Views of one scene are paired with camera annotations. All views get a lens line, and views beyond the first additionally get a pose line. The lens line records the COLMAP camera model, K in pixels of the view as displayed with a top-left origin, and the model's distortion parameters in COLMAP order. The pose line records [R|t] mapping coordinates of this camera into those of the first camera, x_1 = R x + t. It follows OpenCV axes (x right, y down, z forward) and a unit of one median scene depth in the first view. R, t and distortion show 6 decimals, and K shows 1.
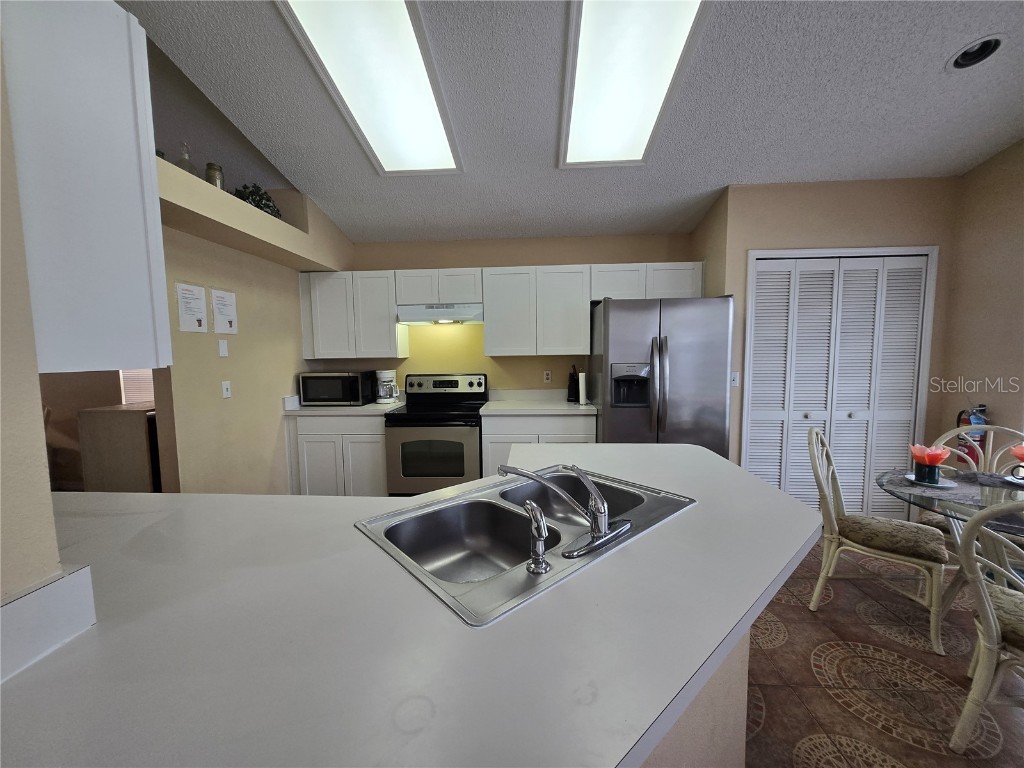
lens RADIAL K [[402.8, 0, 512.0], [0, 402.8, 383.3], [0, 0, 1]] dist [-0.003231, 0.000514]
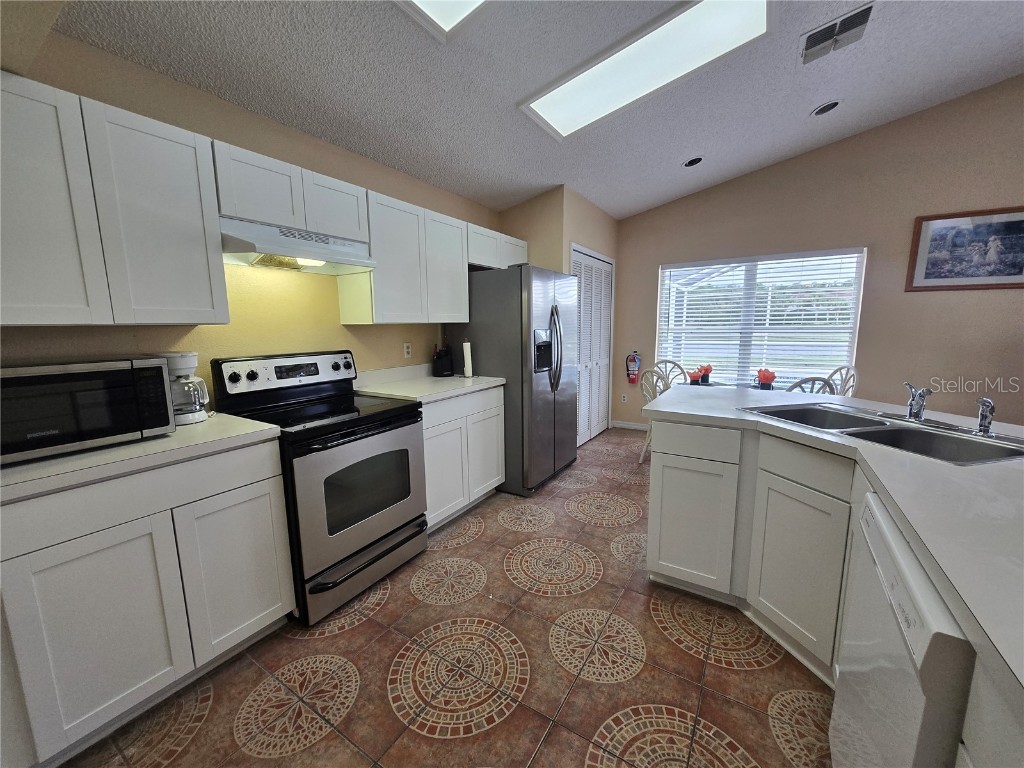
lens RADIAL K [[402.8, 0, 512.1], [0, 402.8, 384.7], [0, 0, 1]] dist [-0.003231, 0.000514]
pose [[0.475262, -0.121534, 0.871410, -0.574761], [0.071399, 0.992475, 0.099477, -0.014796], [-0.876942, 0.014940, 0.480363, 0.469983]]
